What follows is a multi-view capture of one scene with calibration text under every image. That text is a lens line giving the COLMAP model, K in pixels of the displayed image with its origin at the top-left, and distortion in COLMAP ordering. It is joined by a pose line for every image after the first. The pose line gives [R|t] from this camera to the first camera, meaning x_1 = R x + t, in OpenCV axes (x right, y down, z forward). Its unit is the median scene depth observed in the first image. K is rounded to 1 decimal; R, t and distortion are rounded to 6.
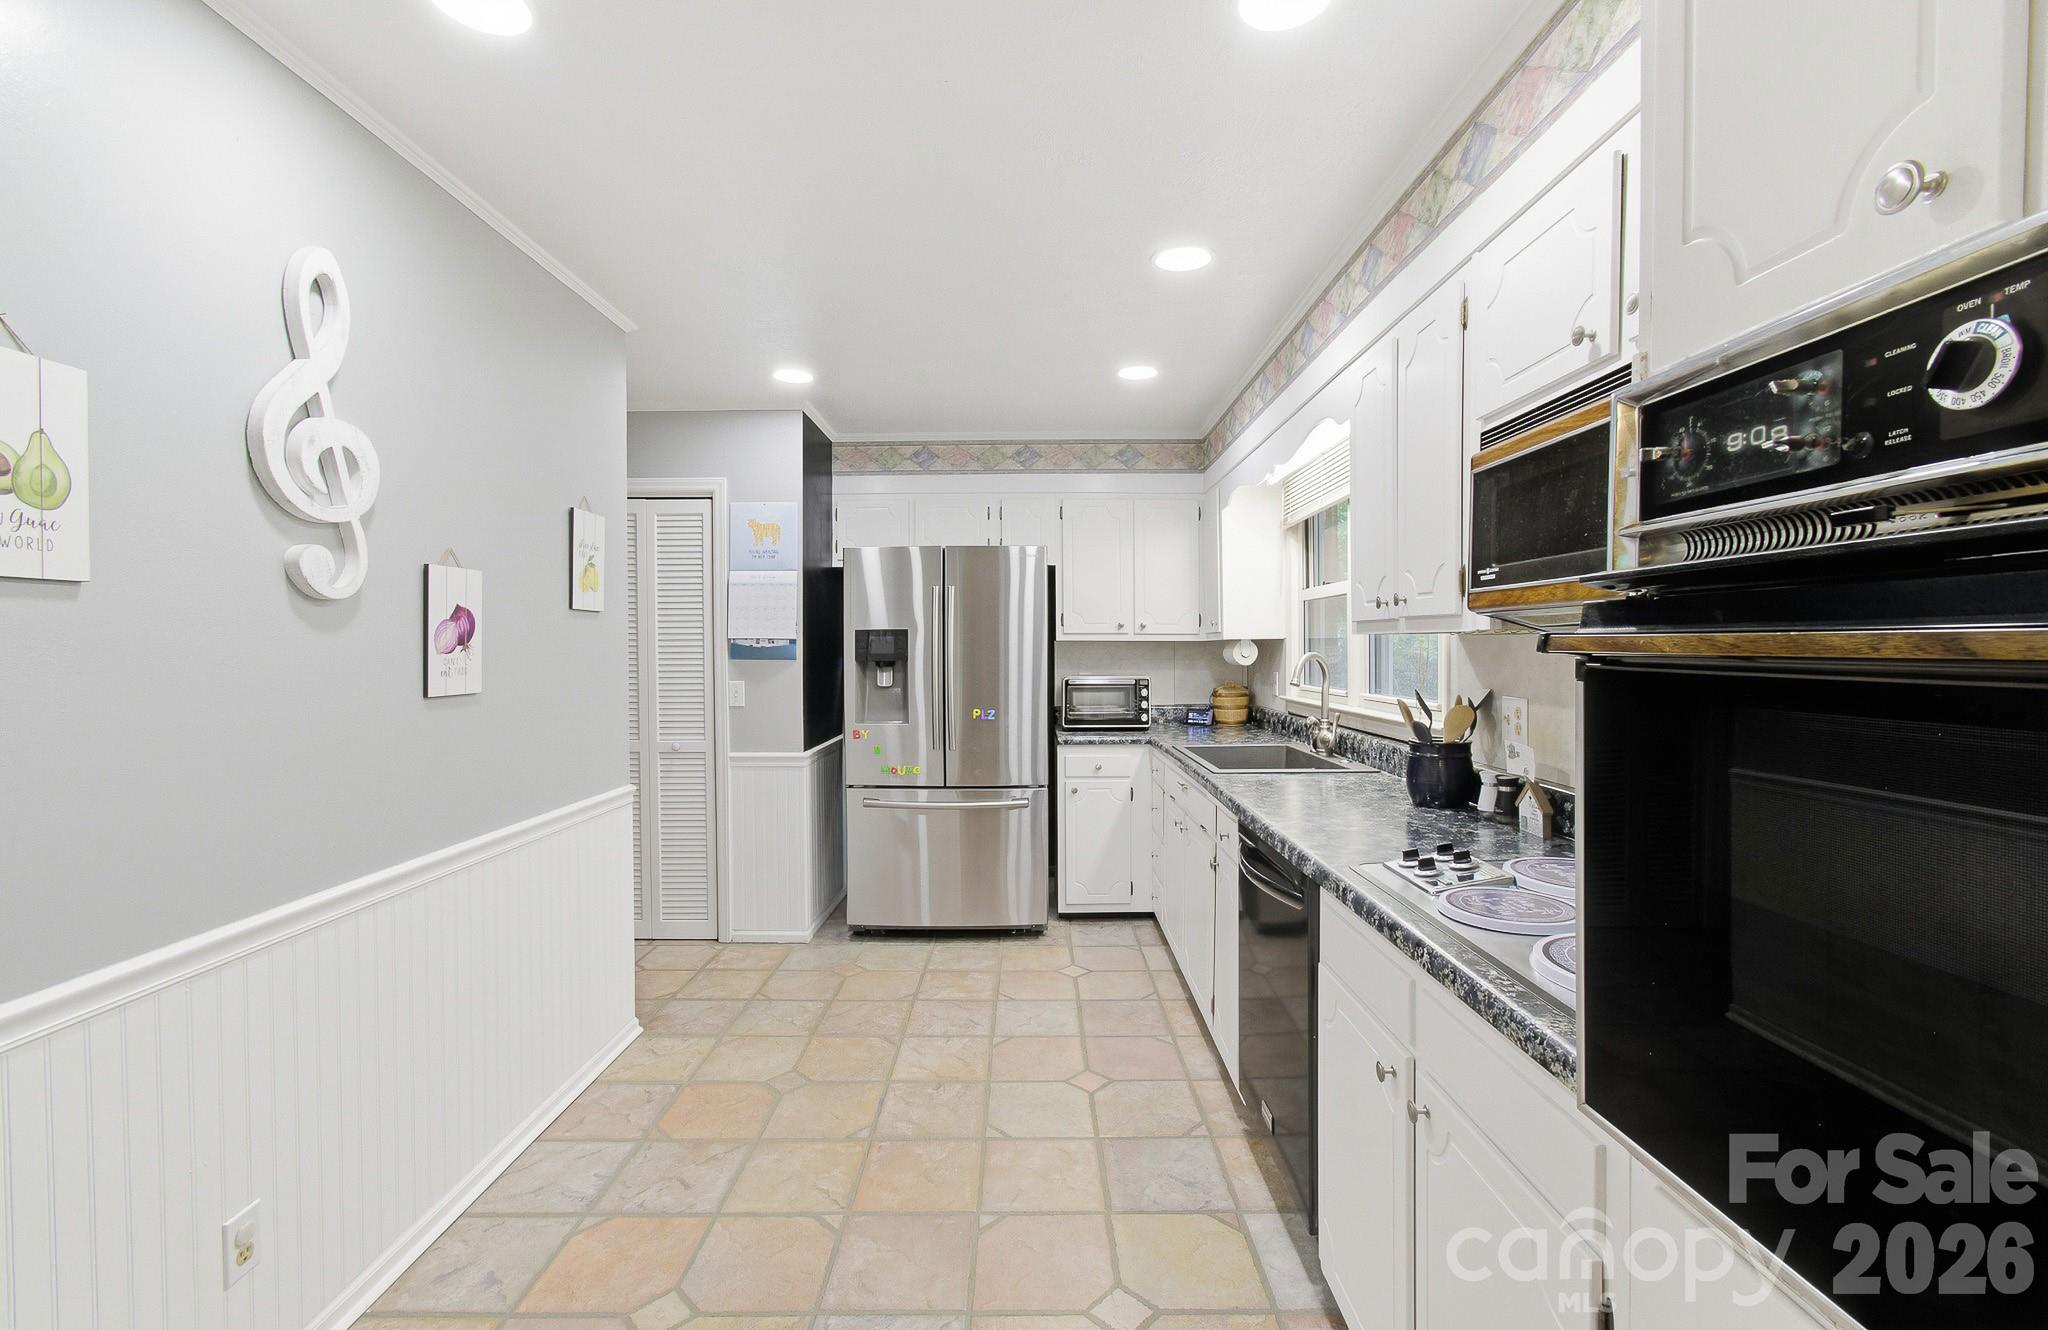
lens RADIAL K [[892.8, 0, 1040.4], [0, 892.8, 659.2], [0, 0, 1]] dist [-0.018348, 0.000155]
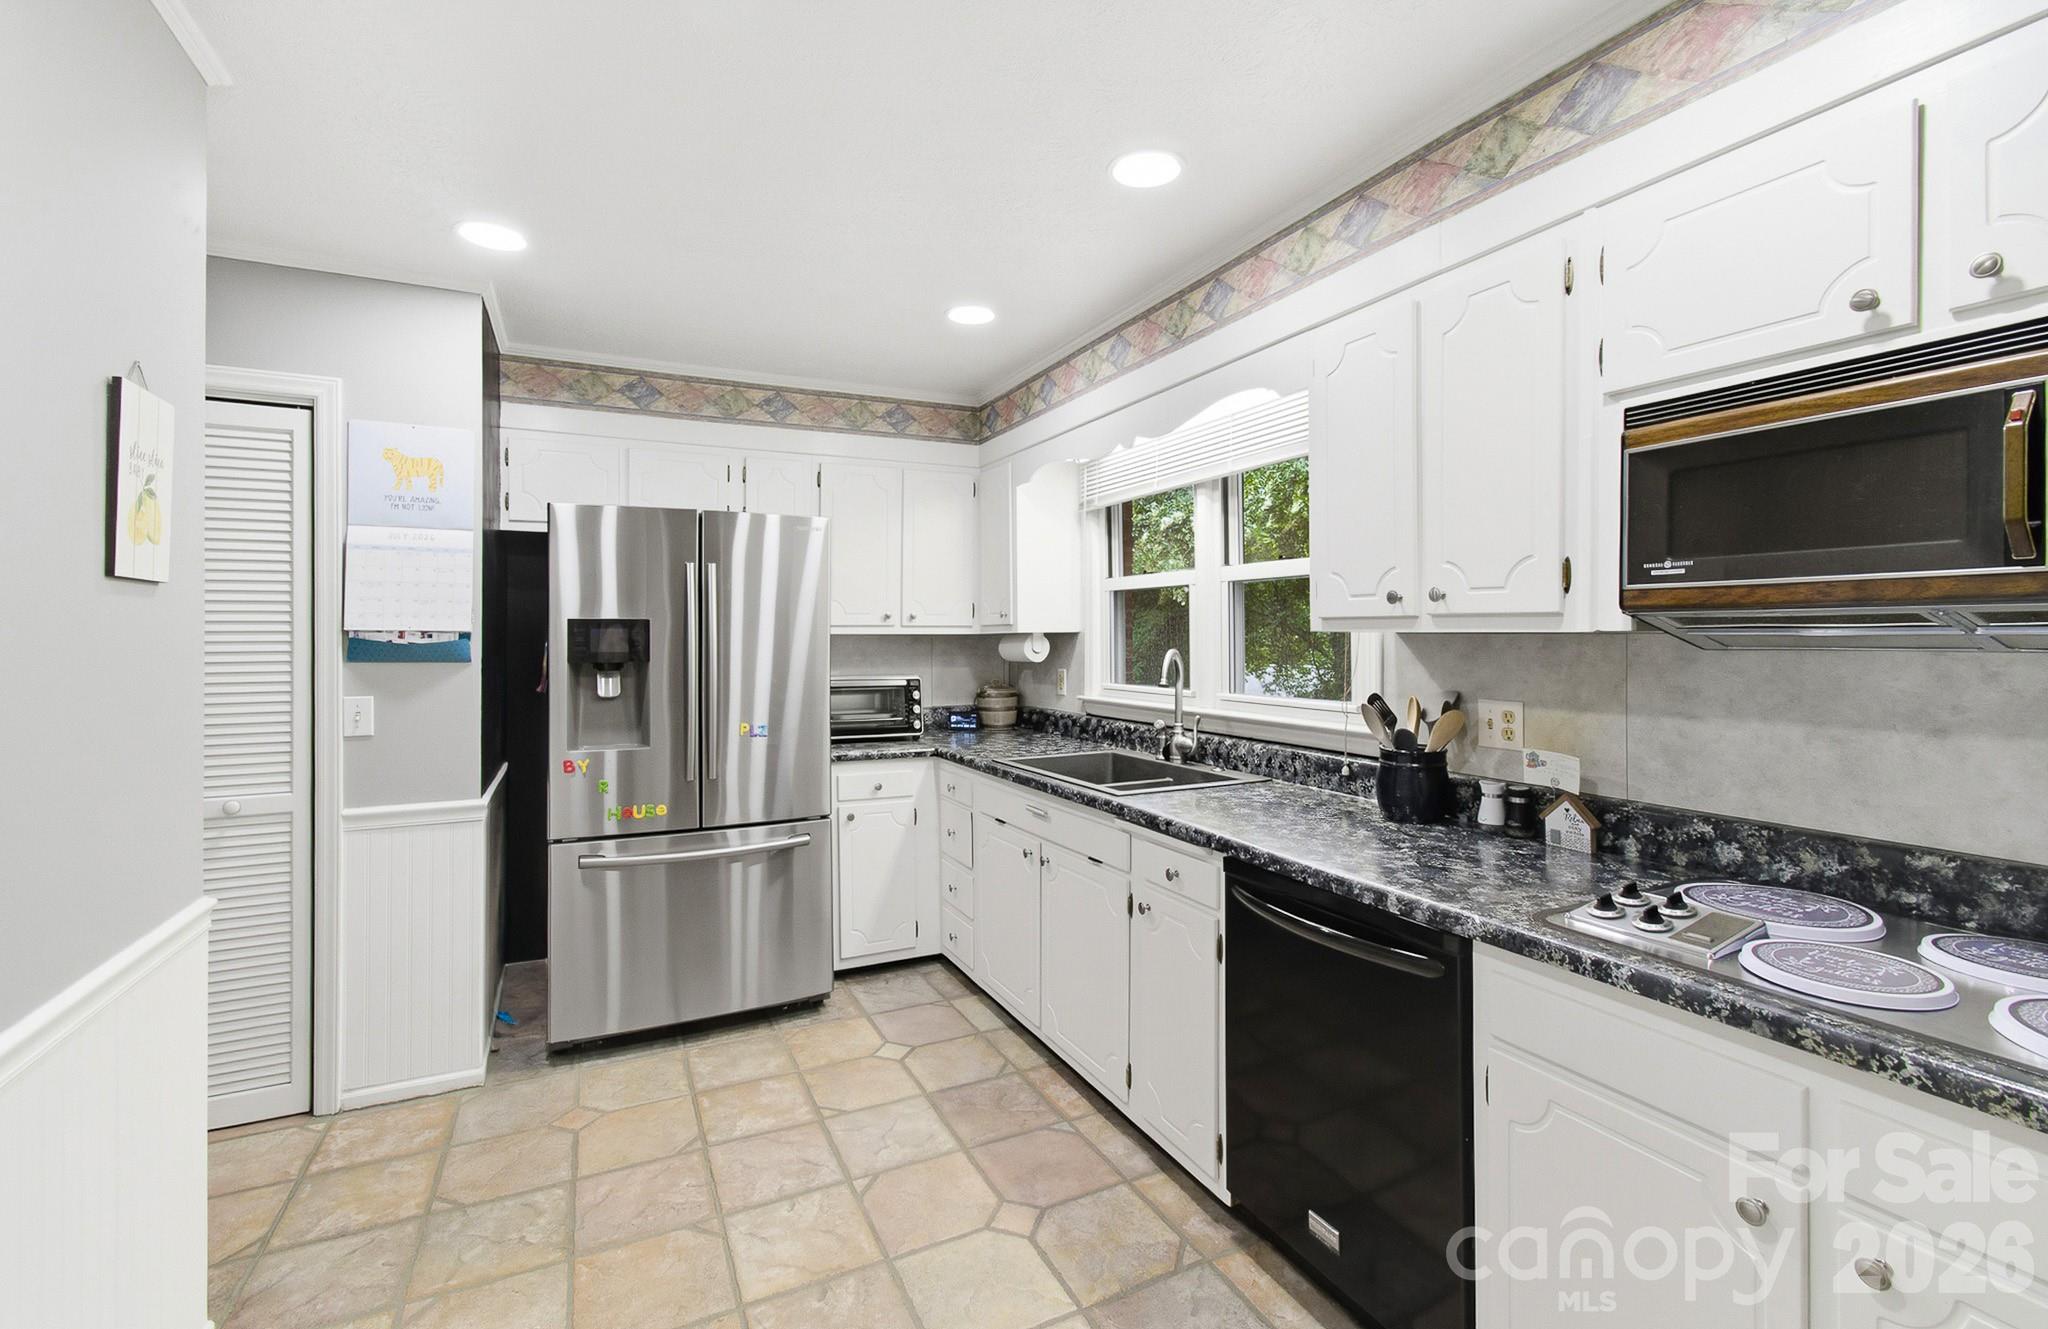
lens RADIAL K [[878.0, 0, 1009.6], [0, 878.0, 627.3], [0, 0, 1]] dist [0.002030, 0.000346]
pose [[0.897252, 0.005727, 0.441482, -0.196554], [0.004438, 0.999748, -0.021989, -0.009422], [-0.441497, 0.021689, 0.897000, 0.219627]]
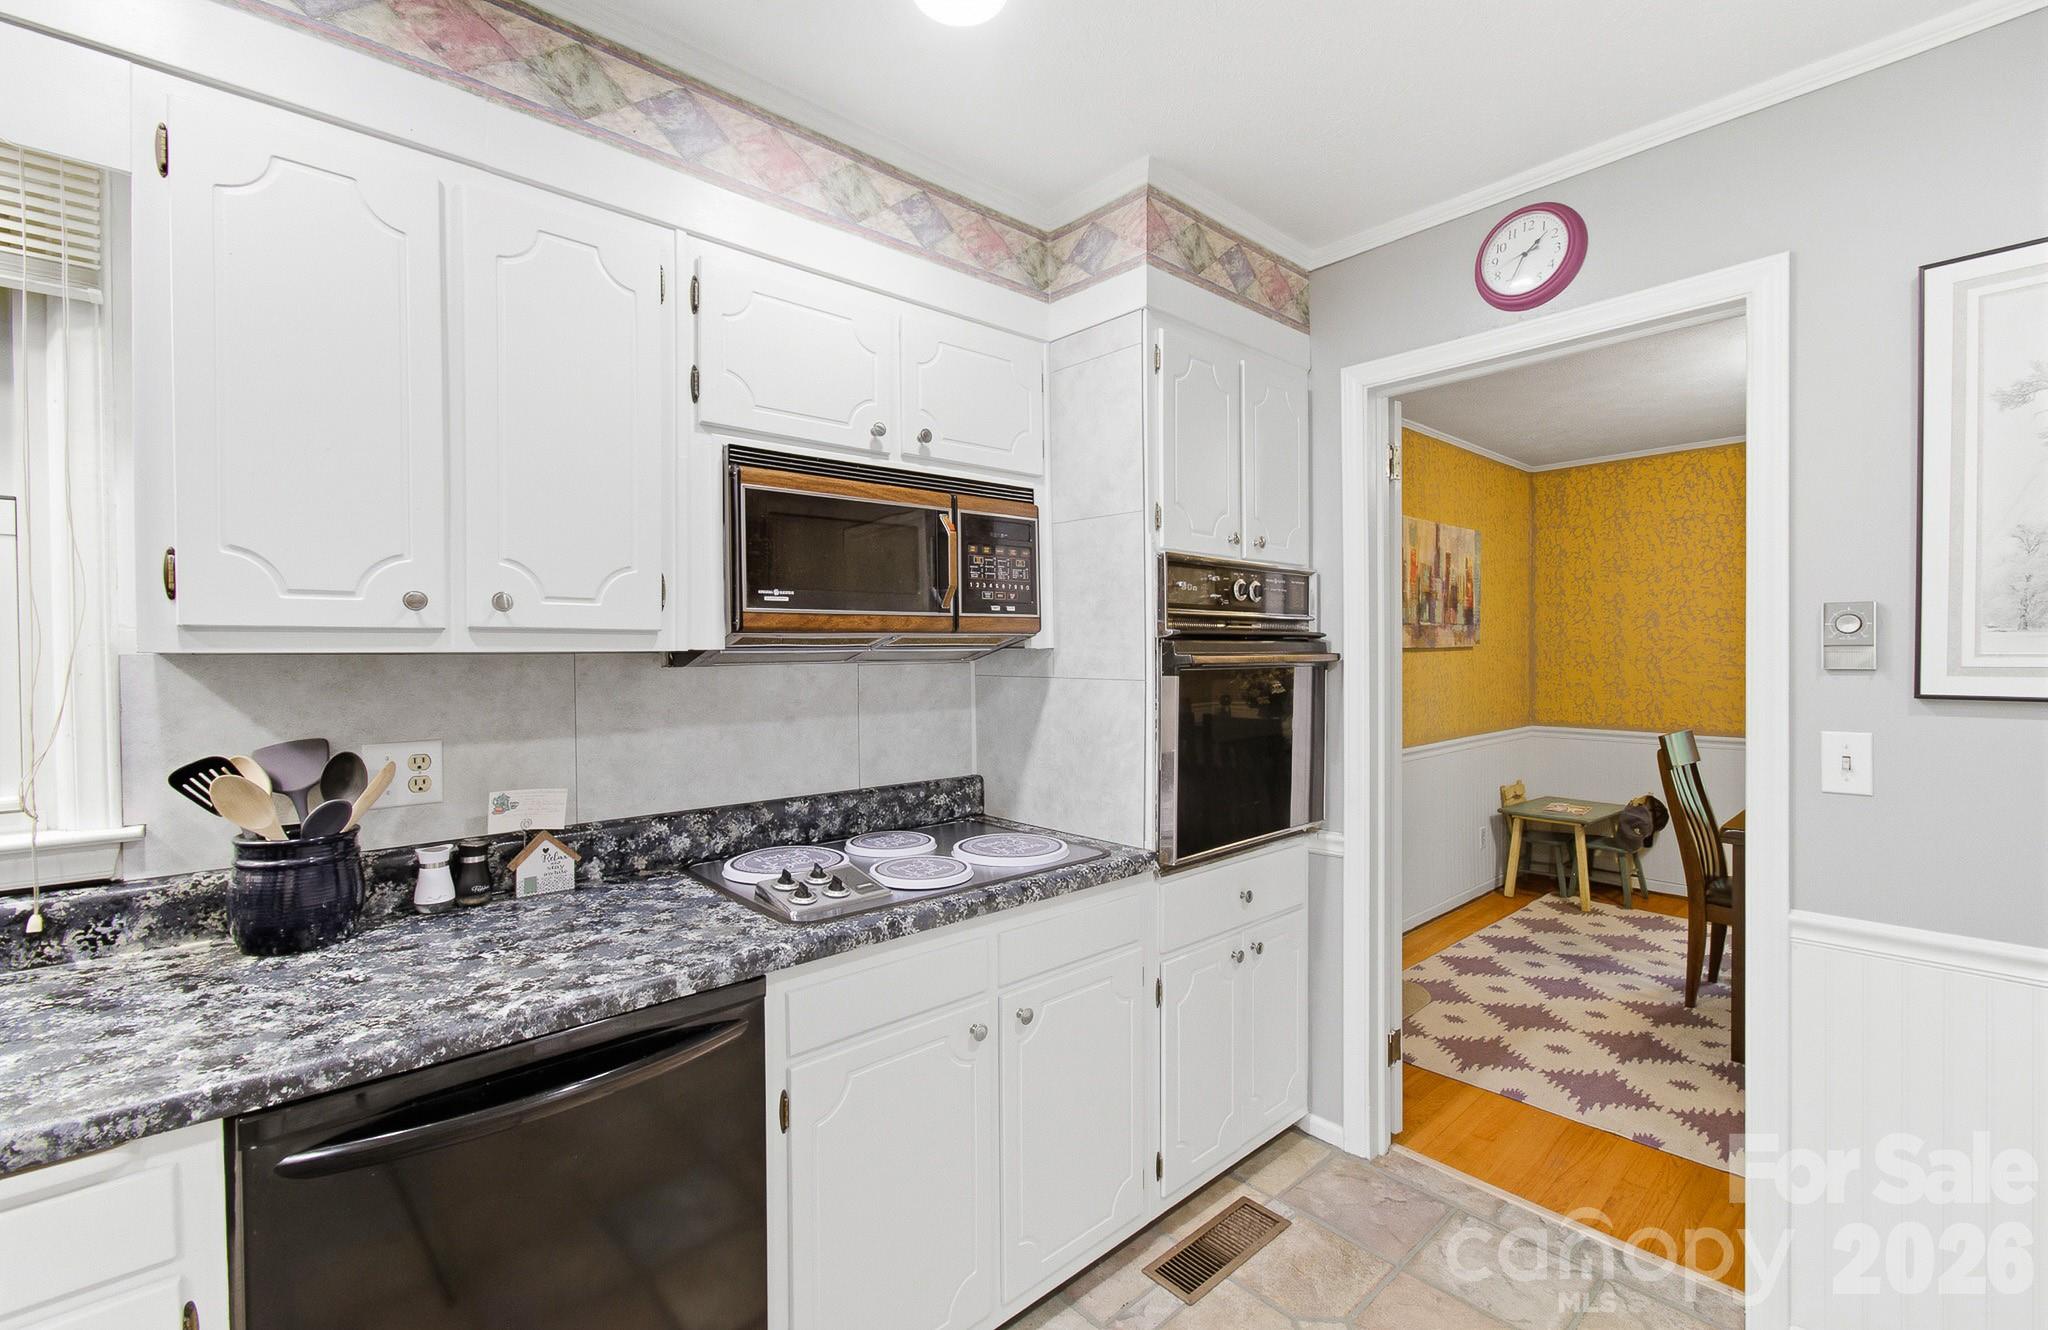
lens RADIAL K [[896.8, 0, 1030.1], [0, 896.8, 659.1], [0, 0, 1]] dist [0.002042, 0.000415]
pose [[-0.676221, -0.001769, 0.736696, -0.193902], [0.018727, 0.999633, 0.019589, -0.016291], [-0.736461, 0.027042, -0.675940, 0.628788]]
